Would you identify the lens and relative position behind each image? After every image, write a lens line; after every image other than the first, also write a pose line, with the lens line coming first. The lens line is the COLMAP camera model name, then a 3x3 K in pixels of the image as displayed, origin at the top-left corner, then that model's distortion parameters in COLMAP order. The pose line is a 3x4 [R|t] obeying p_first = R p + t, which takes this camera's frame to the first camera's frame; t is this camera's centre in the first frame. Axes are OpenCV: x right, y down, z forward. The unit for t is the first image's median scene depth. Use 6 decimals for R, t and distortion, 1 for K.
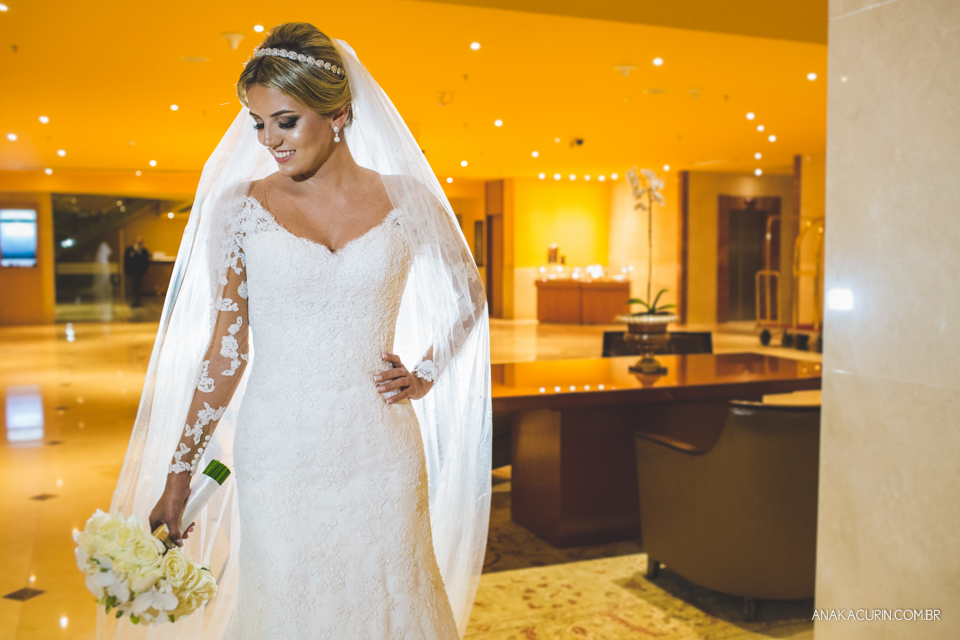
lens RADIAL K [[996.7, 0, 495.7], [0, 996.7, 319.1], [0, 0, 1]] dist [-0.057436, 0.019750]
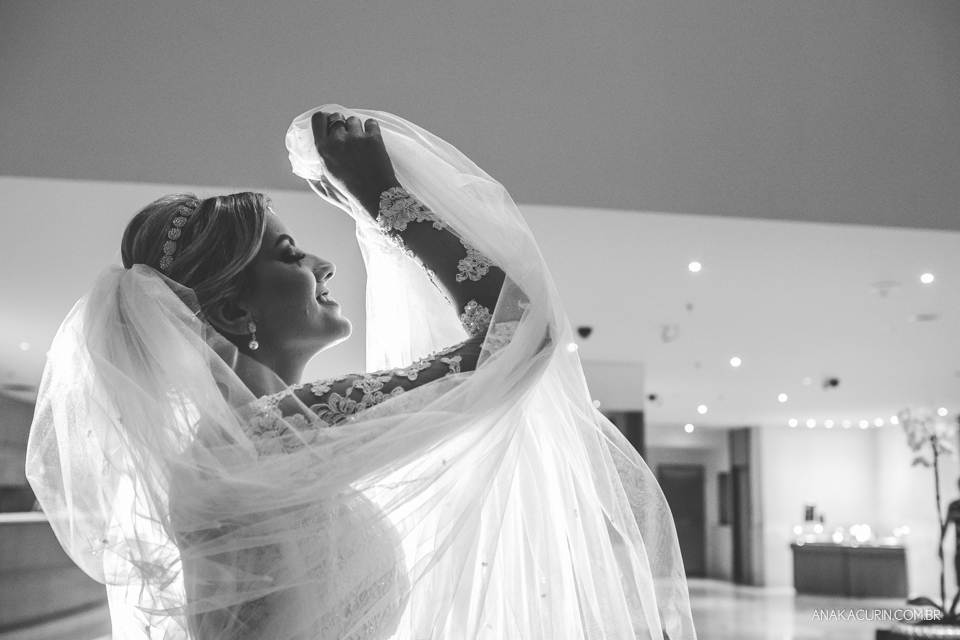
lens RADIAL K [[996.7, 0, 495.7], [0, 996.7, 319.1], [0, 0, 1]] dist [-0.057436, 0.019750]
pose [[0.968752, -0.031604, -0.246011, 0.012547], [-0.029996, 0.969641, -0.242685, -0.014132], [0.246213, 0.242481, 0.938394, 0.107055]]
